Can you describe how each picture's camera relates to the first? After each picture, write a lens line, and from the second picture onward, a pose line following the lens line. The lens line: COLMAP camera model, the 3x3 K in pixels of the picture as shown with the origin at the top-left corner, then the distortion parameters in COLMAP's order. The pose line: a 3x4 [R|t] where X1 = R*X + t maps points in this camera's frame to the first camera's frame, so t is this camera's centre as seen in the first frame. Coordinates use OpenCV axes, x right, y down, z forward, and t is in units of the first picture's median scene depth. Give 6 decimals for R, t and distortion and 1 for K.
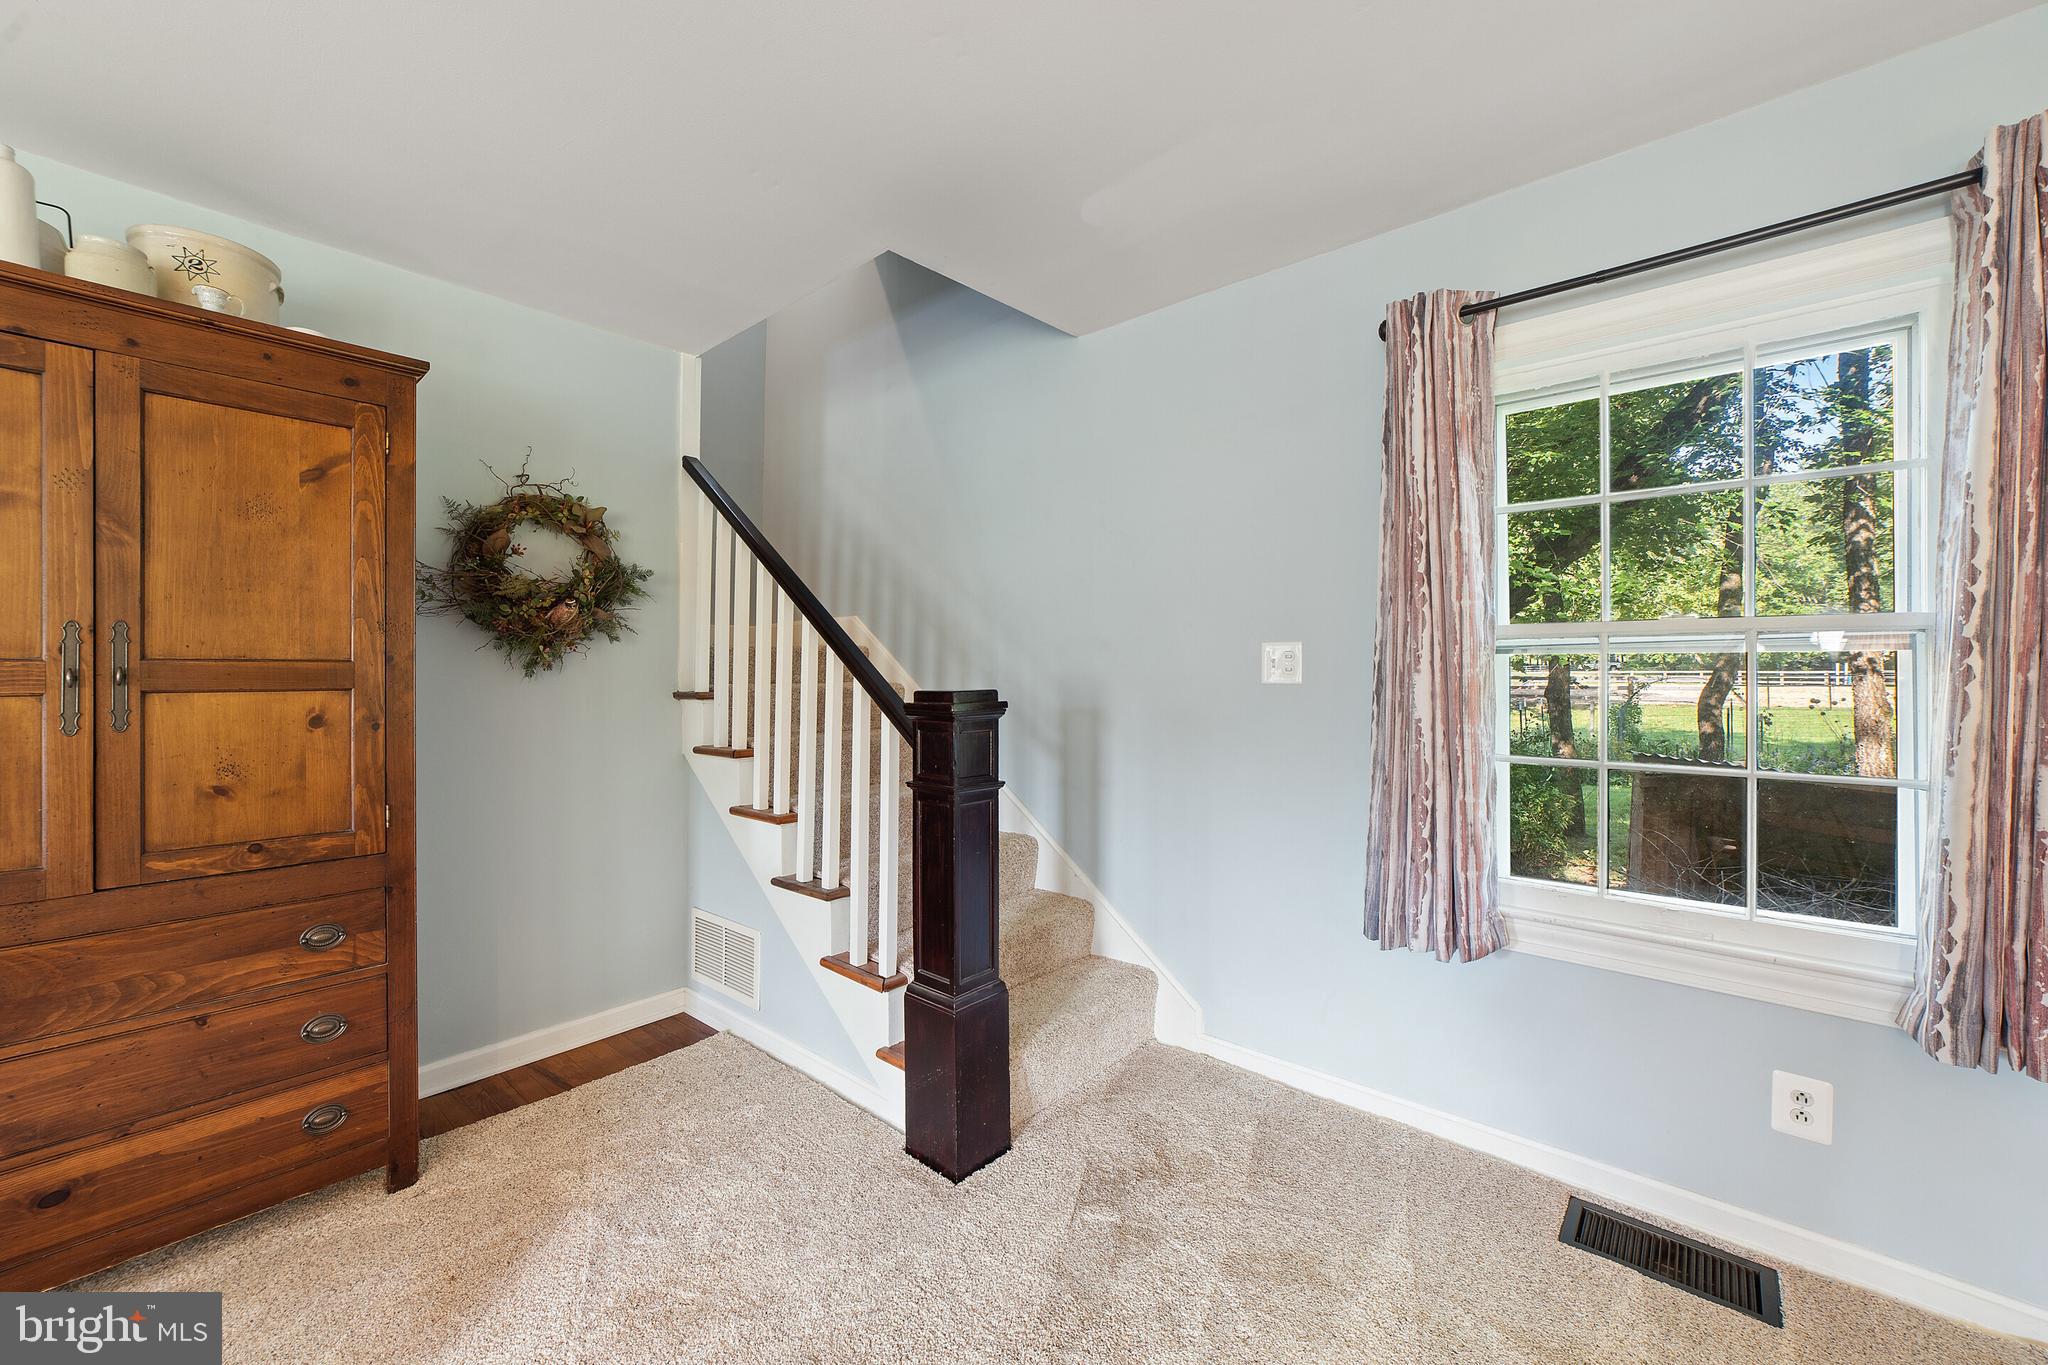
lens RADIAL K [[821.1, 0, 1024.0], [0, 821.1, 682.5], [0, 0, 1]] dist [-0.015388, 0.006445]
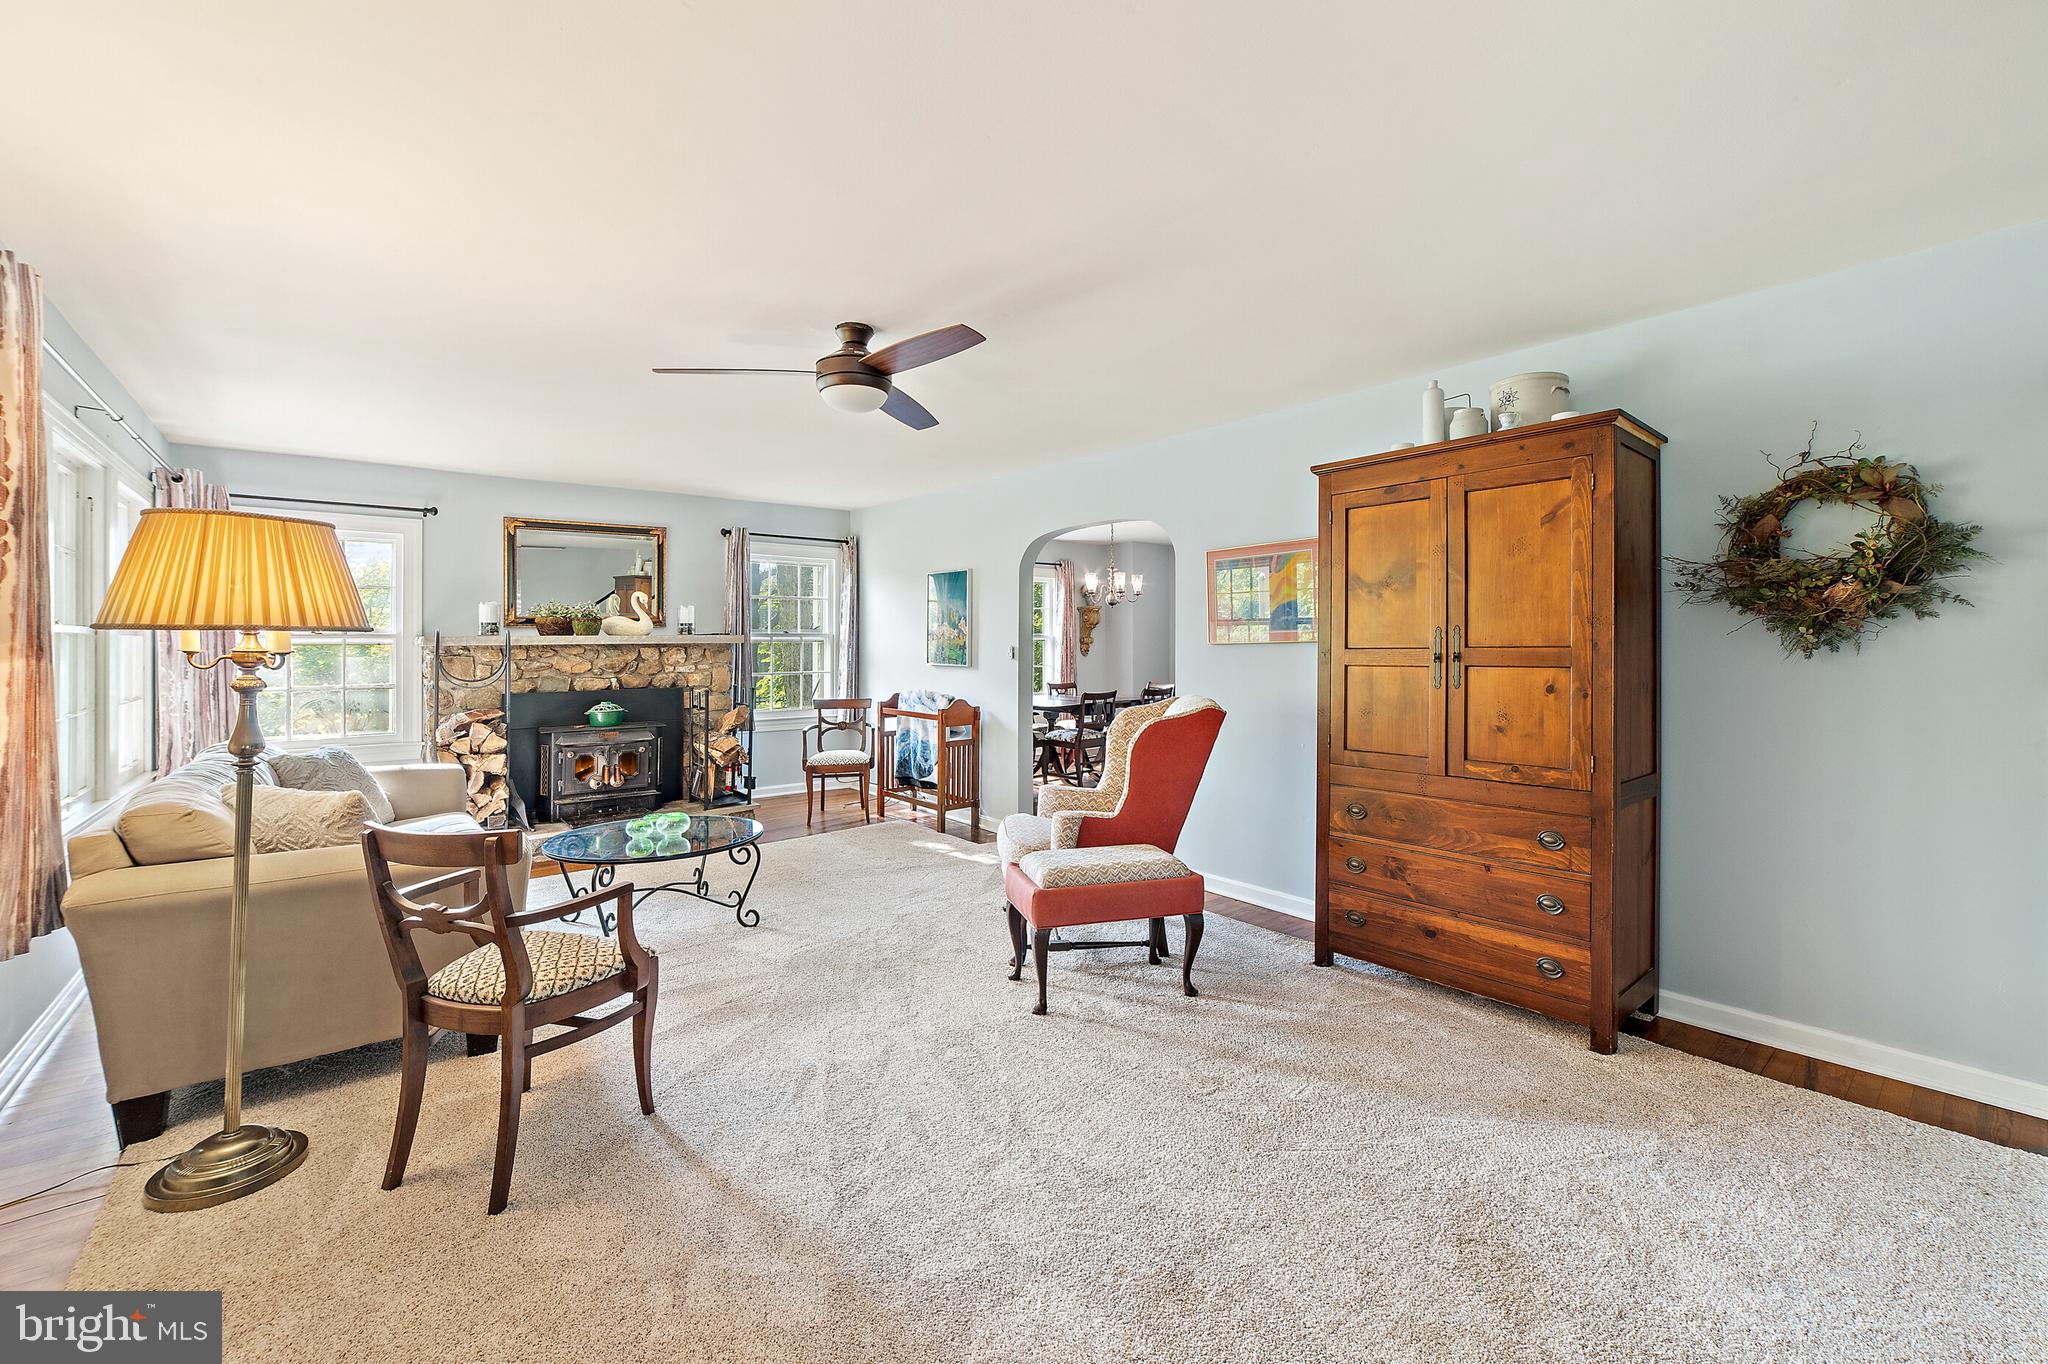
lens RADIAL K [[795.4, 0, 991.2], [0, 795.4, 664.9], [0, 0, 1]] dist [-0.020968, 0.013514]
pose [[-0.197535, 0.017863, -0.980133, 0.684724], [-0.007259, 0.999780, 0.019684, -0.015076], [0.980269, 0.011003, -0.197362, 0.308067]]
